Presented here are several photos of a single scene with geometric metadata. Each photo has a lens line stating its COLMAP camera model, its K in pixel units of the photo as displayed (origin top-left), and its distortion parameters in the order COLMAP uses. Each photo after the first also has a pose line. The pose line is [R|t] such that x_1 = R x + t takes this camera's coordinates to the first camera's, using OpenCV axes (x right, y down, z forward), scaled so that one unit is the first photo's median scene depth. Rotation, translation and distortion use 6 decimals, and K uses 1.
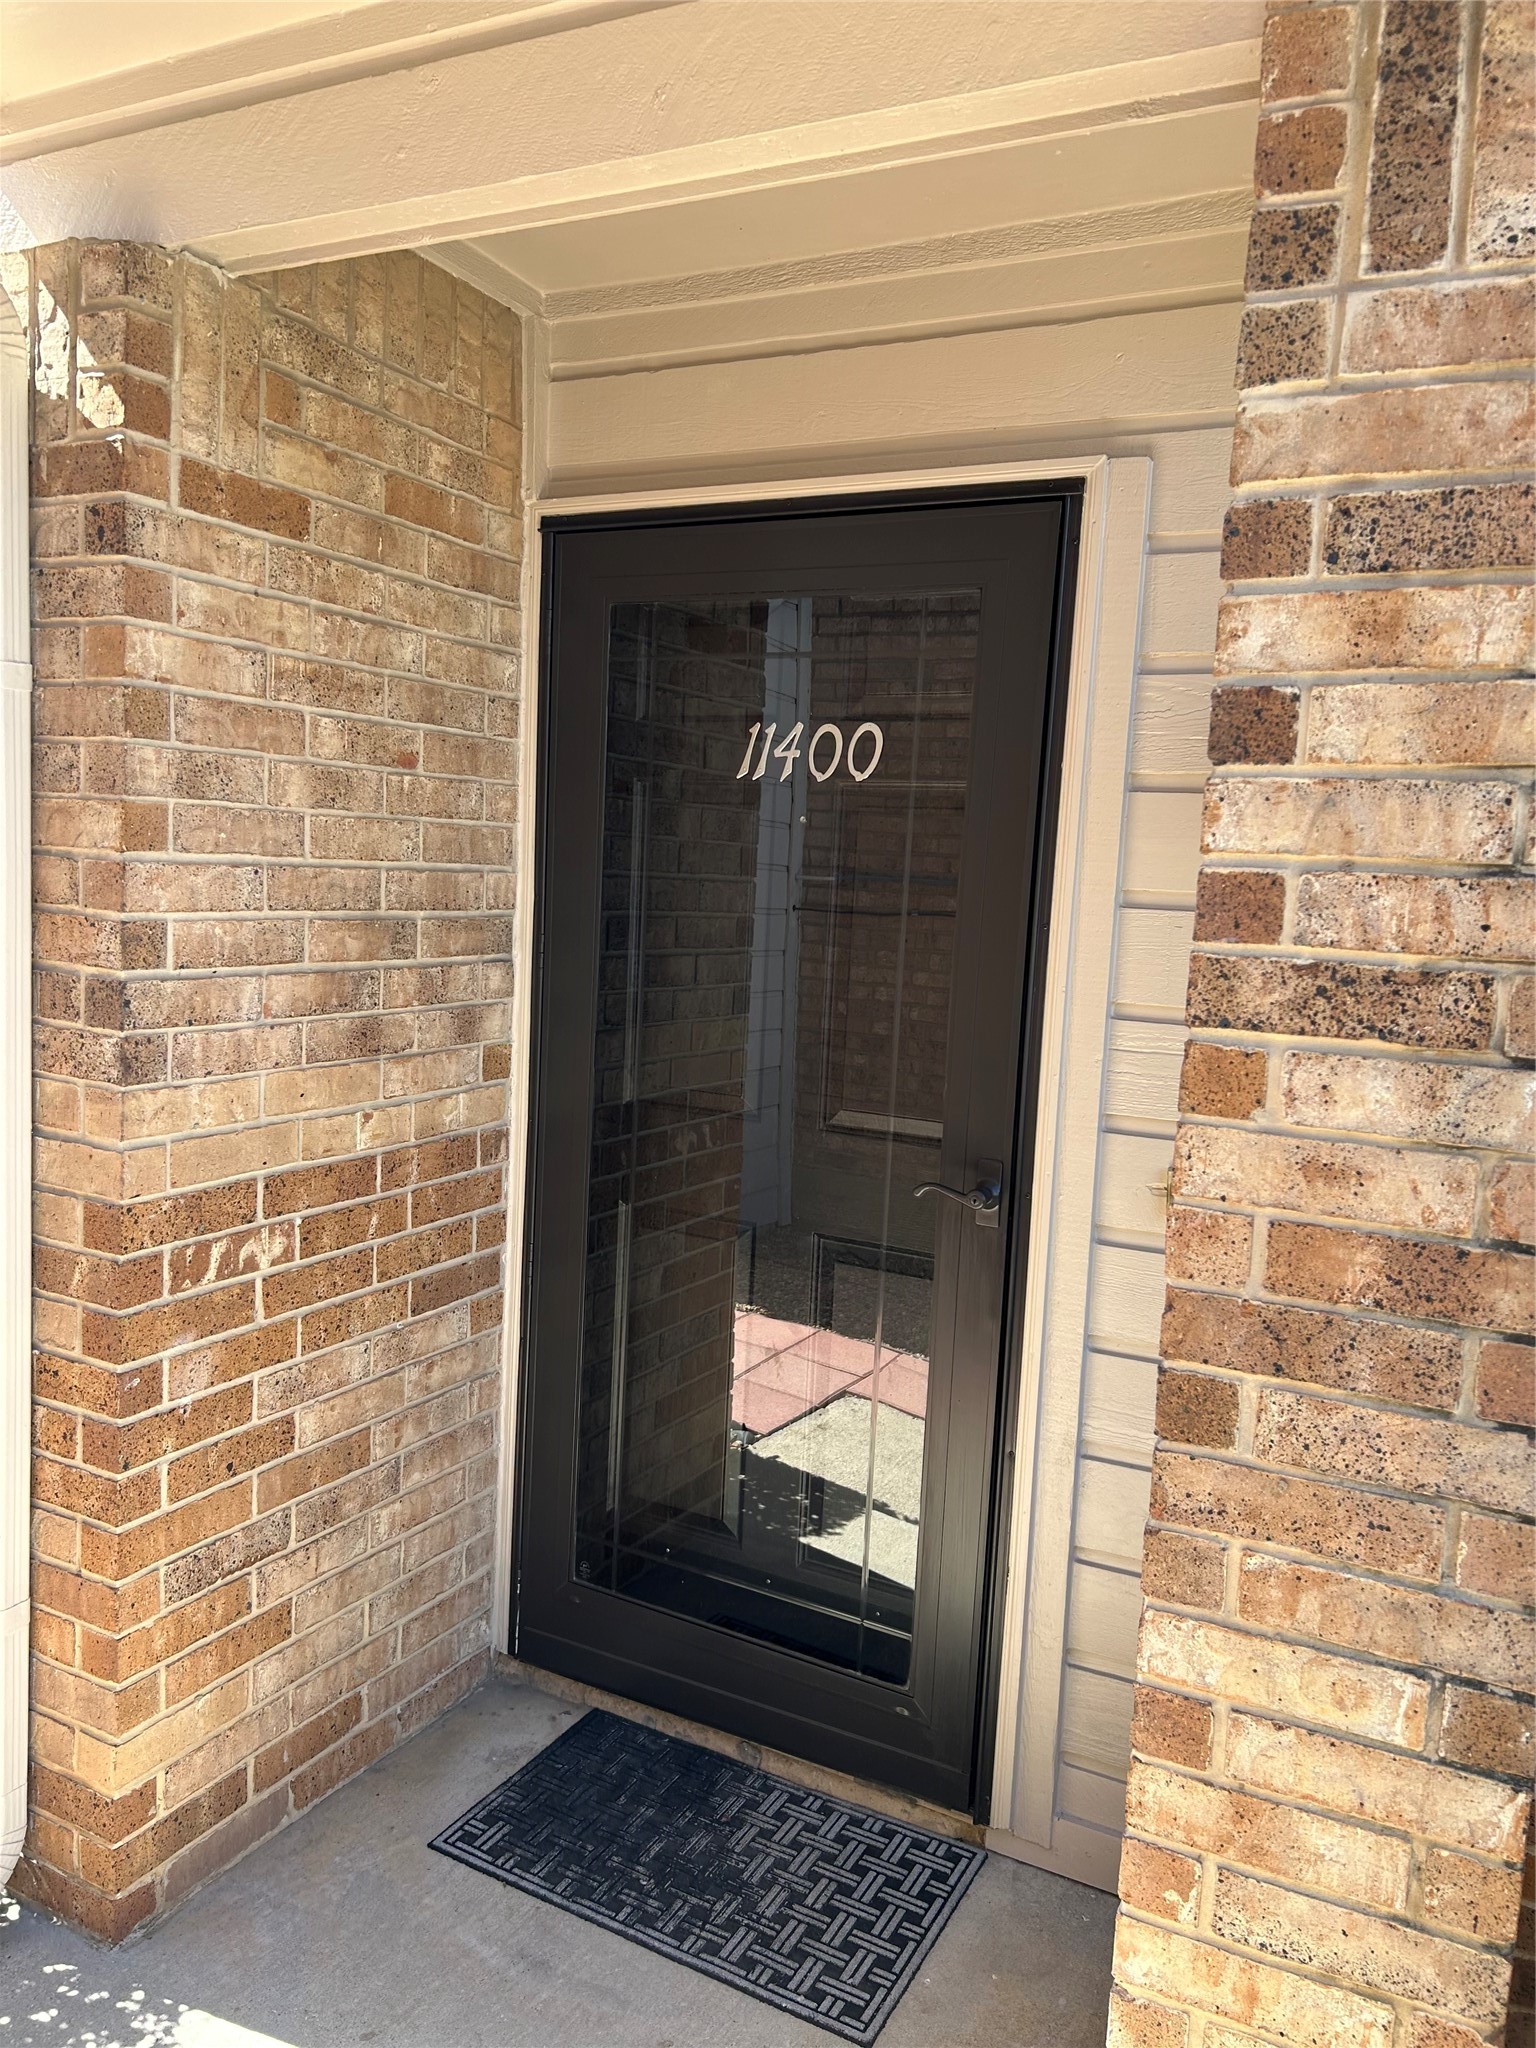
lens RADIAL K [[1574.1, 0, 765.6], [0, 1574.1, 1040.5], [0, 0, 1]] dist [0.044163, -0.050001]
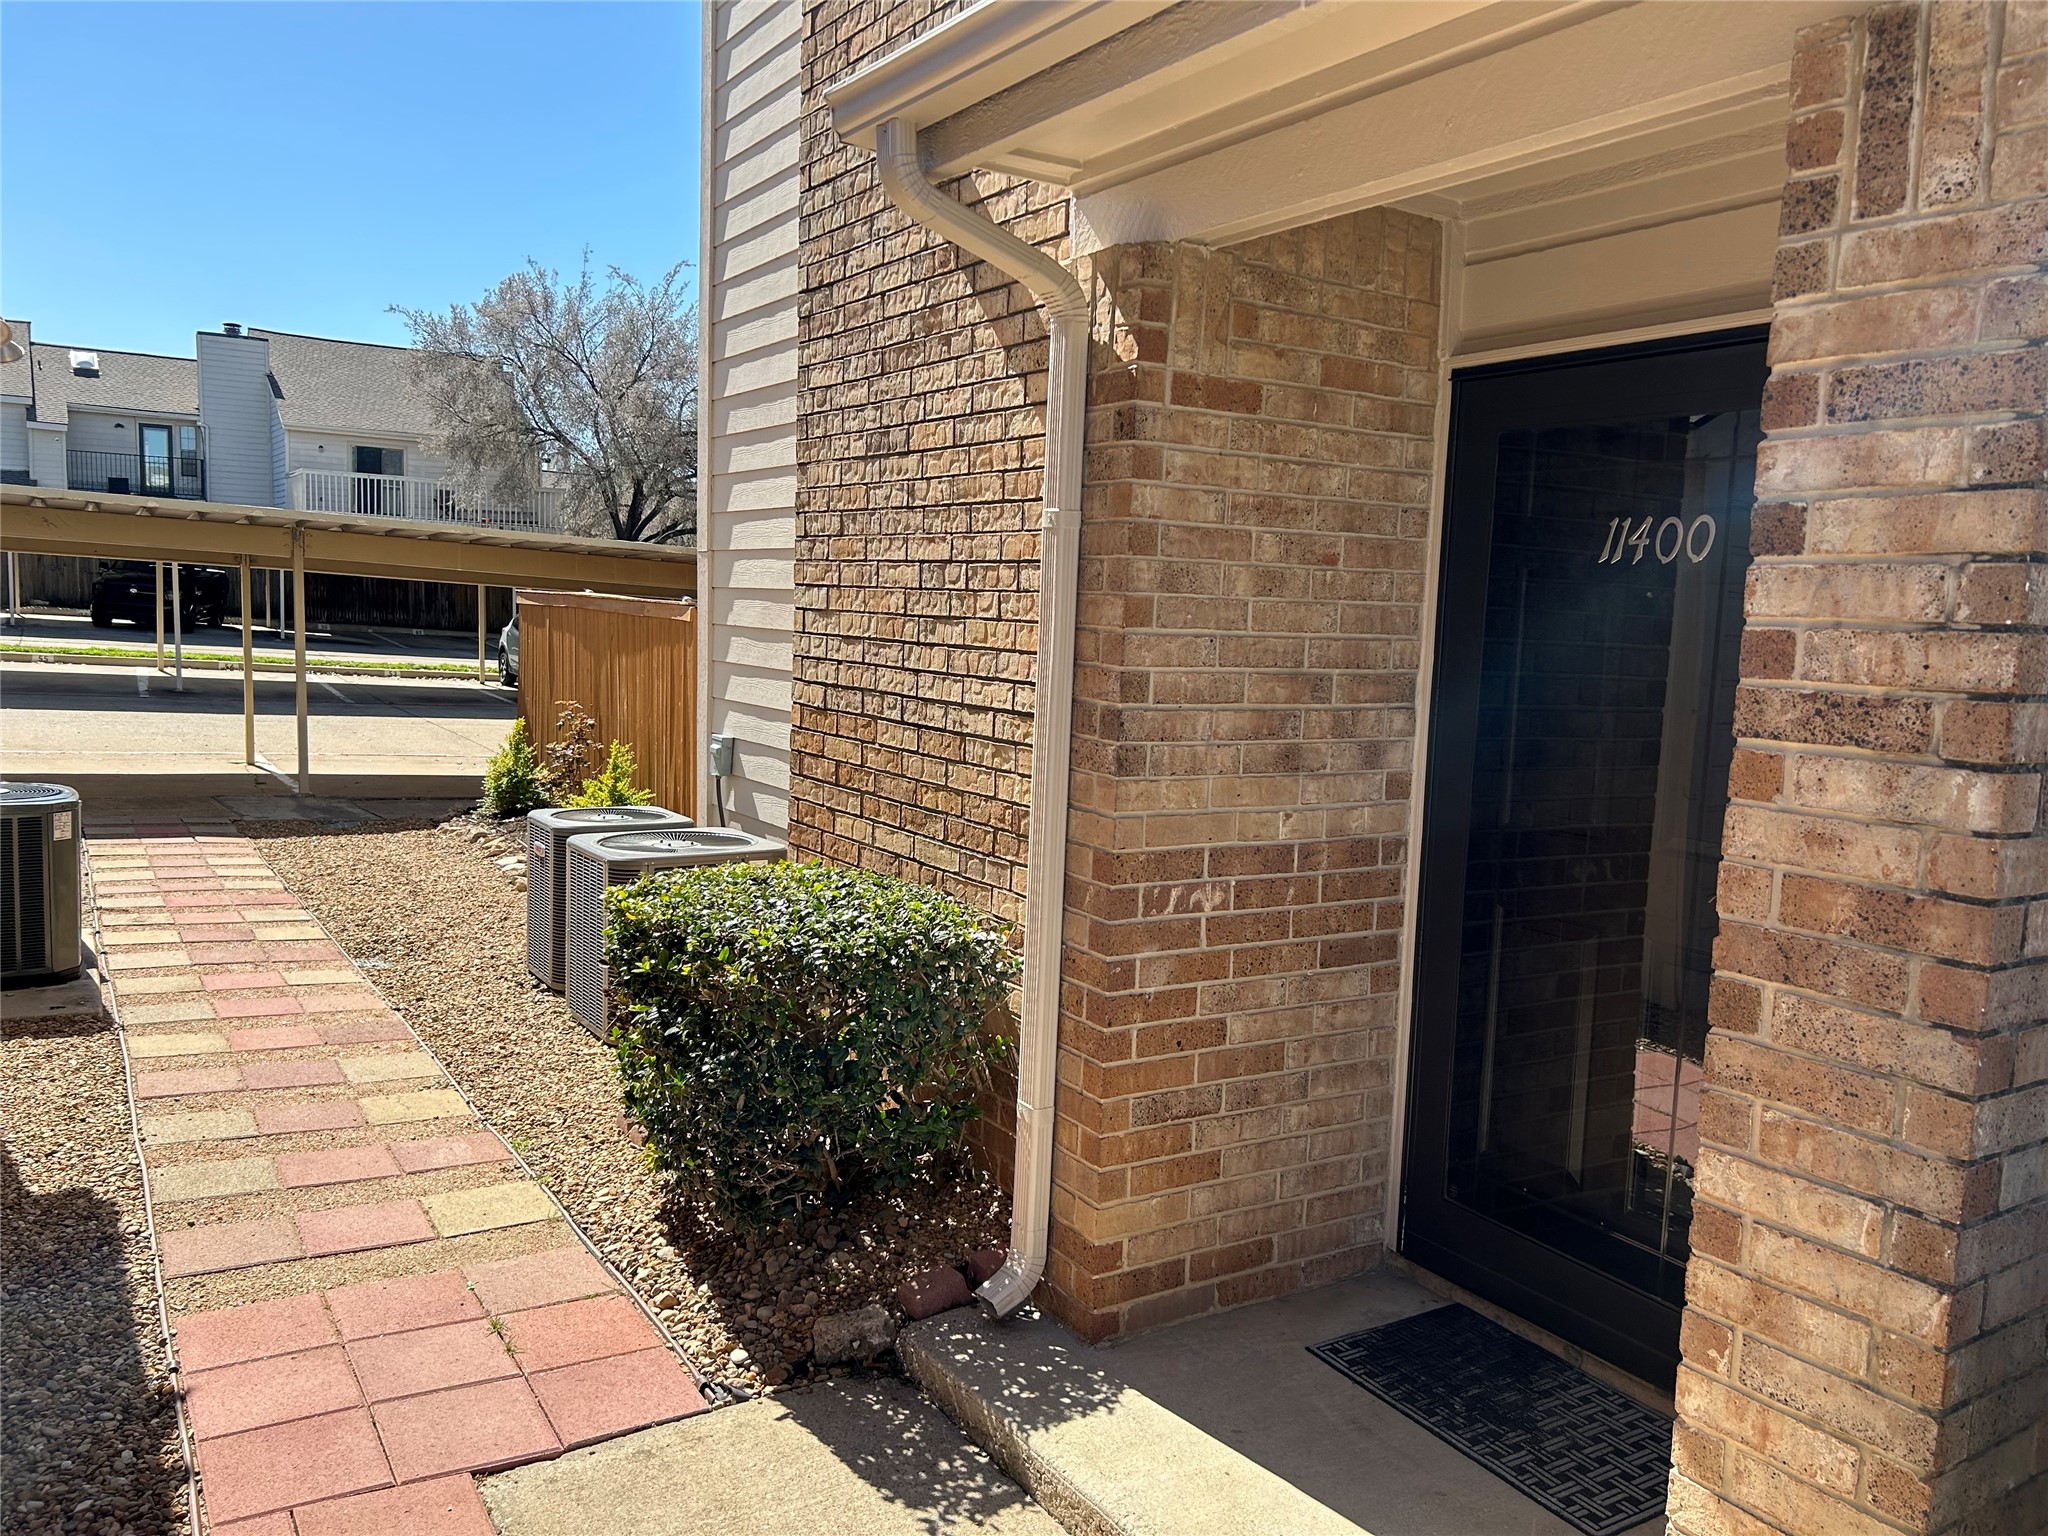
lens RADIAL K [[1574.1, 0, 1016.3], [0, 1574.1, 773.2], [0, 0, 1]] dist [0.044163, -0.050001]
pose [[0.861339, 0.037532, -0.506643, 0.296847], [-0.052830, 0.998478, -0.015849, 0.055326], [0.505276, 0.040418, 0.862011, -0.392178]]
